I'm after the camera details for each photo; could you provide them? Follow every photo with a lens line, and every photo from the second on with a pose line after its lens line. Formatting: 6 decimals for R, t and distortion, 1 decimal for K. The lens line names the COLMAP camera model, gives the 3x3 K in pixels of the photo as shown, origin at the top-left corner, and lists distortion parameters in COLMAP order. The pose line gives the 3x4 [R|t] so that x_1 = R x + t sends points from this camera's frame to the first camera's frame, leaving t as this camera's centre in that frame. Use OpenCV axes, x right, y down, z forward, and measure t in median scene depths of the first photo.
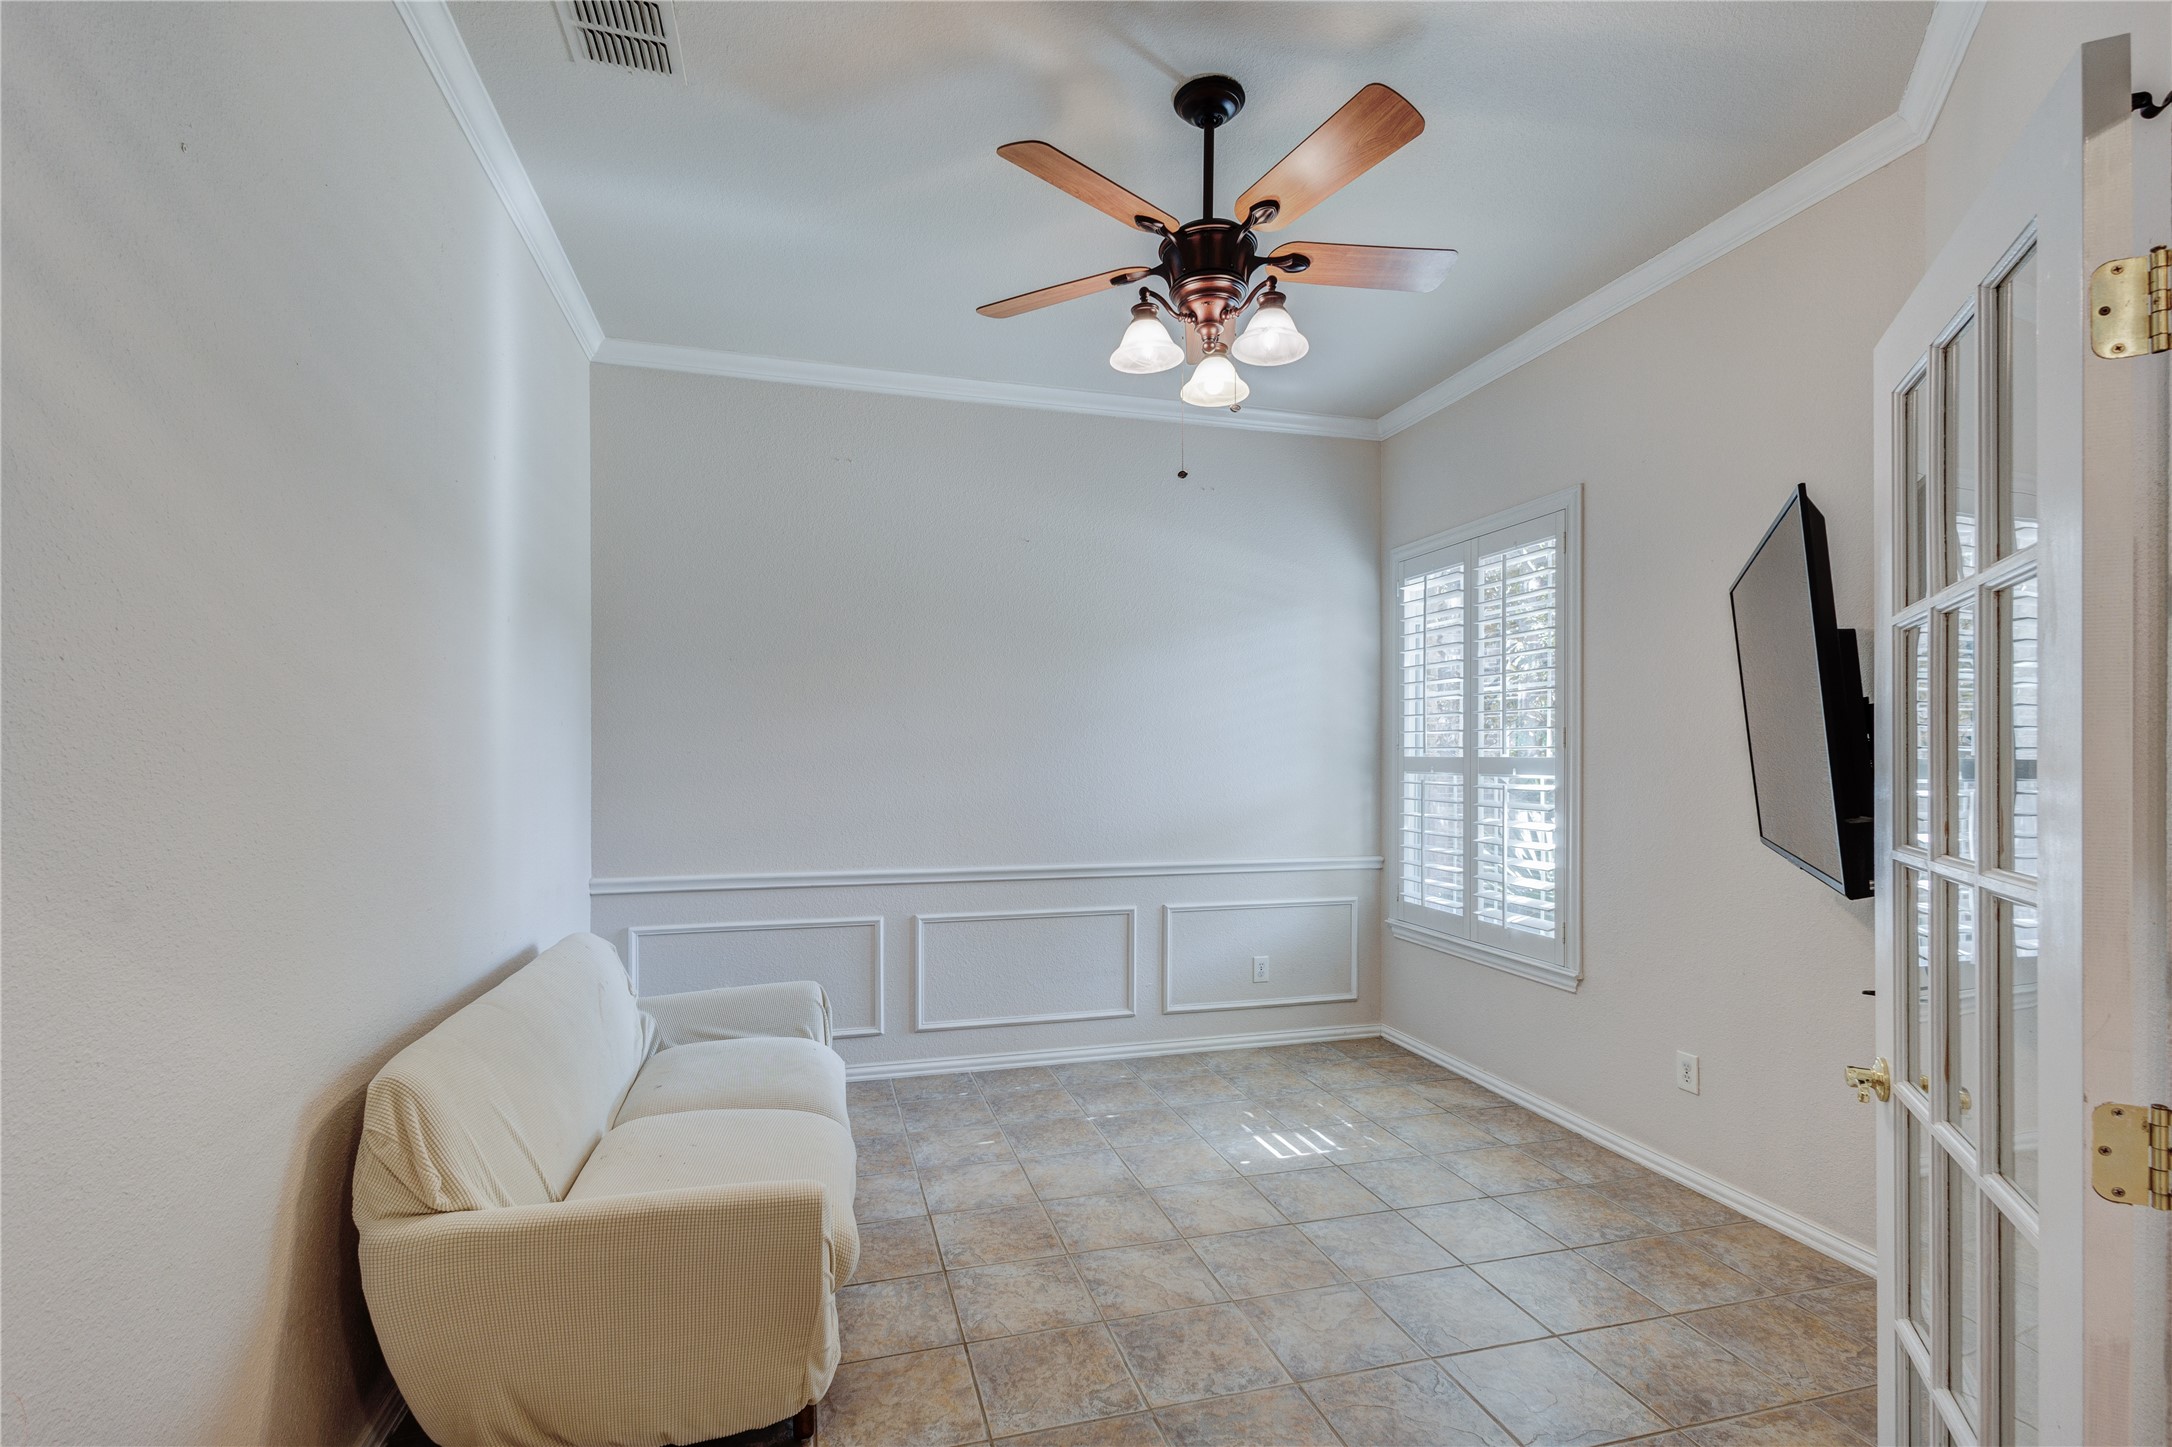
lens RADIAL K [[1006.2, 0, 1082.9], [0, 1006.2, 739.1], [0, 0, 1]] dist [0.006700, -0.003552]
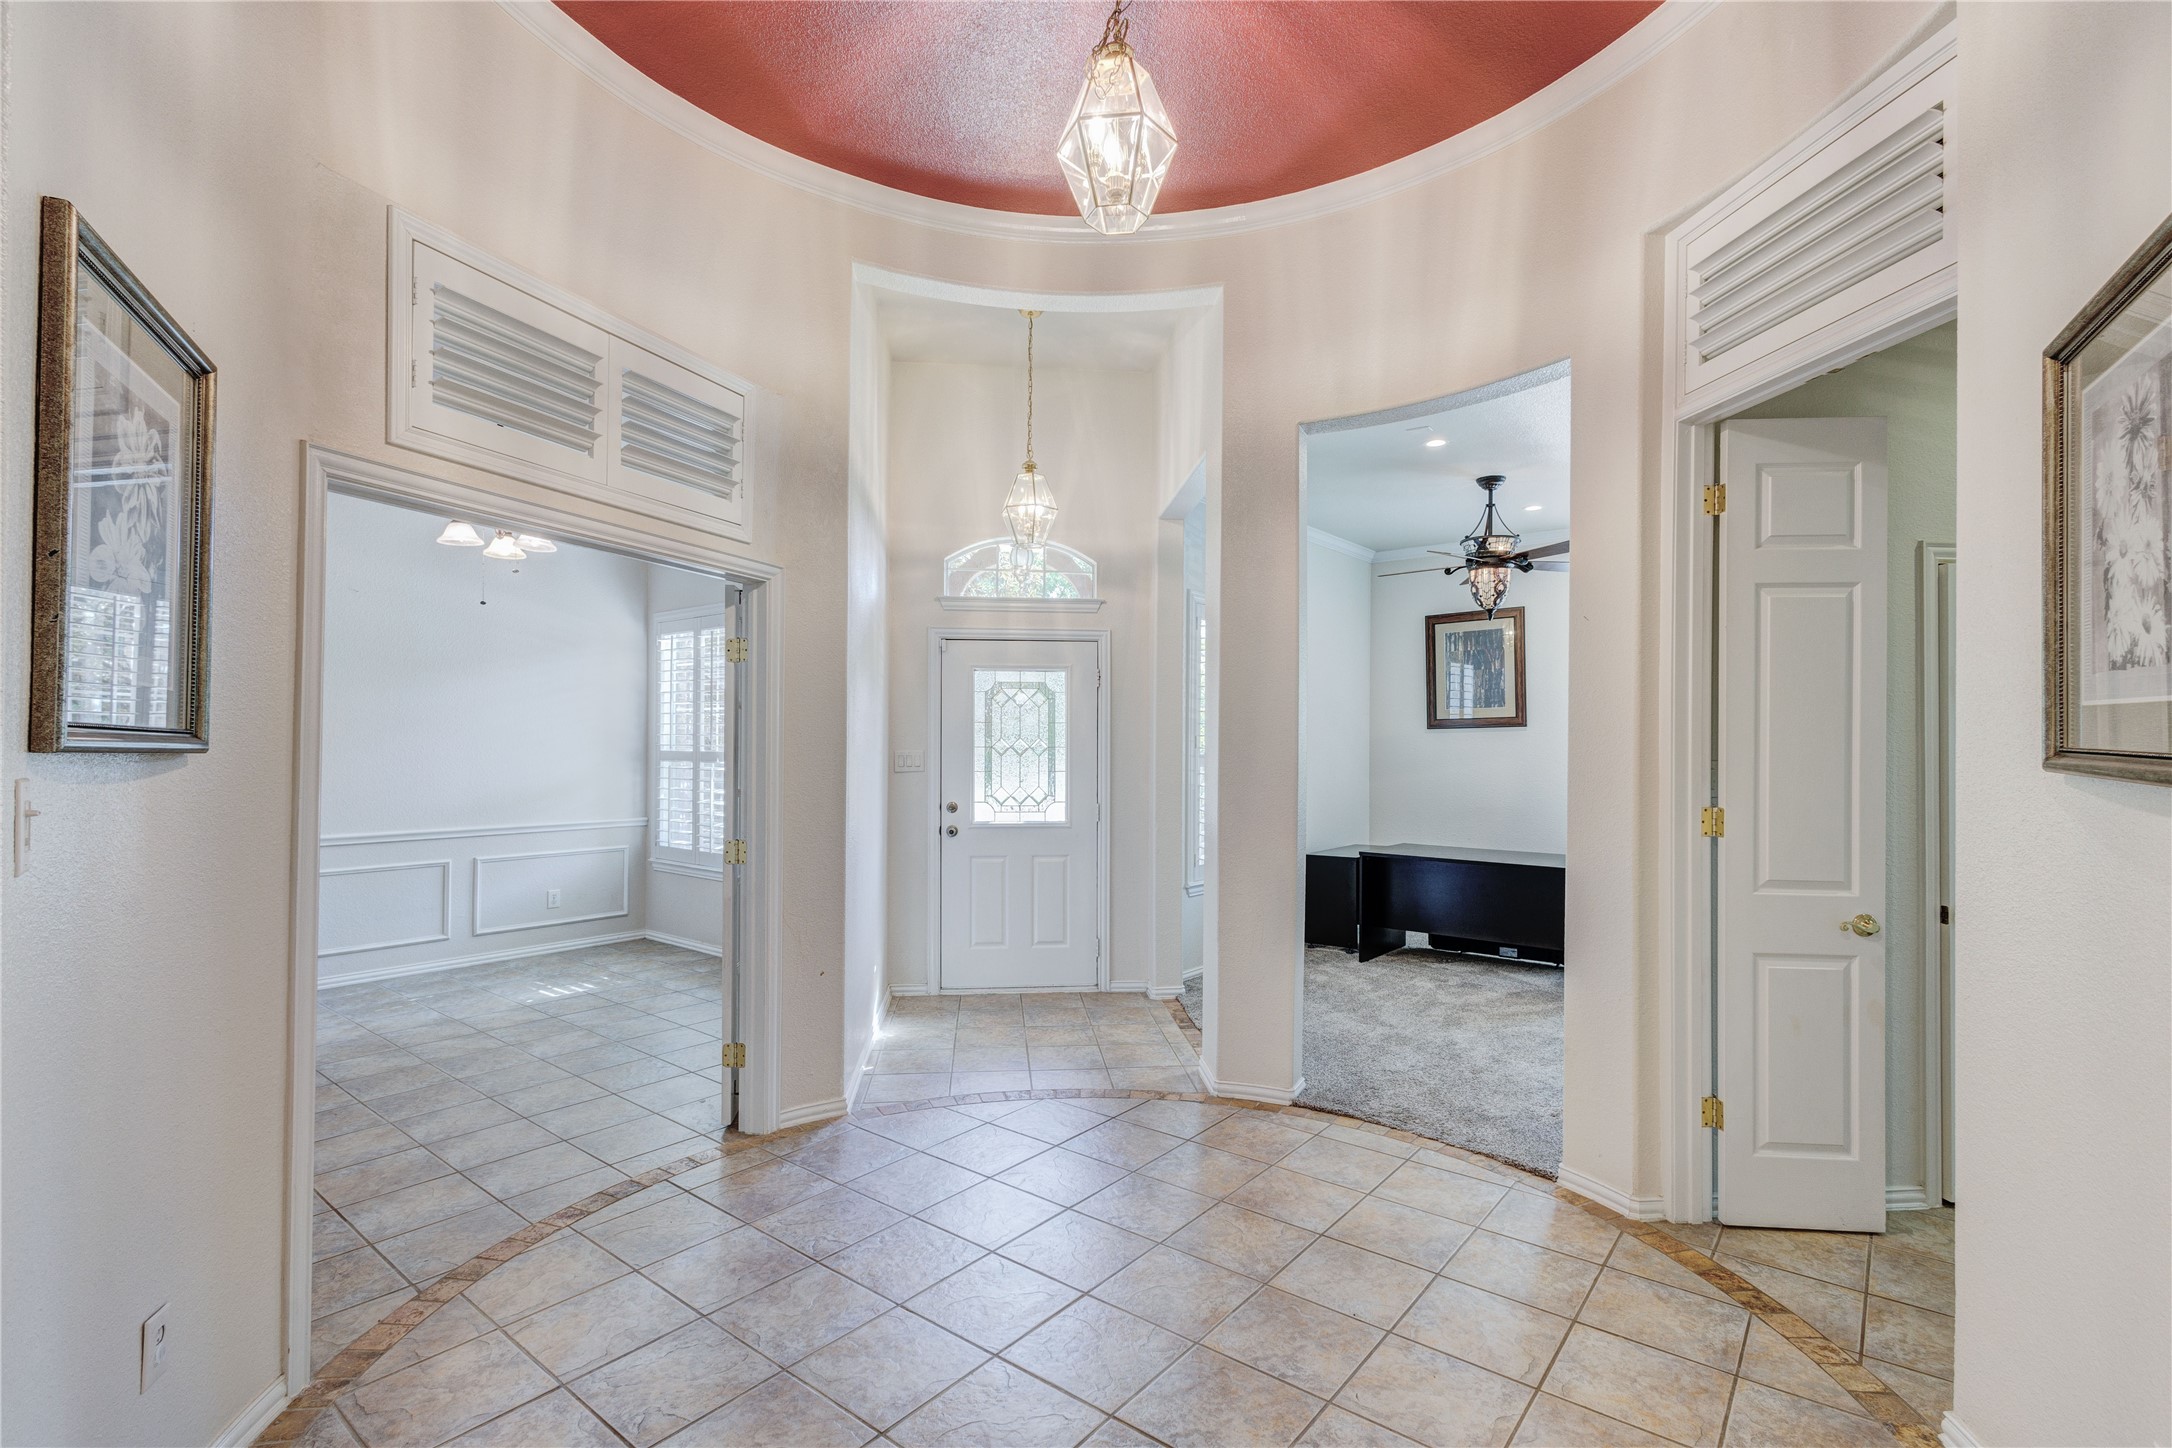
lens RADIAL K [[1006.2, 0, 1092.9], [0, 1006.2, 729.9], [0, 0, 1]] dist [0.006700, -0.003552]
pose [[0.815641, 0.006938, 0.578517, -0.031312], [-0.008417, 0.999965, -0.000124, -0.020001], [-0.578497, -0.004768, 0.815671, -0.649066]]
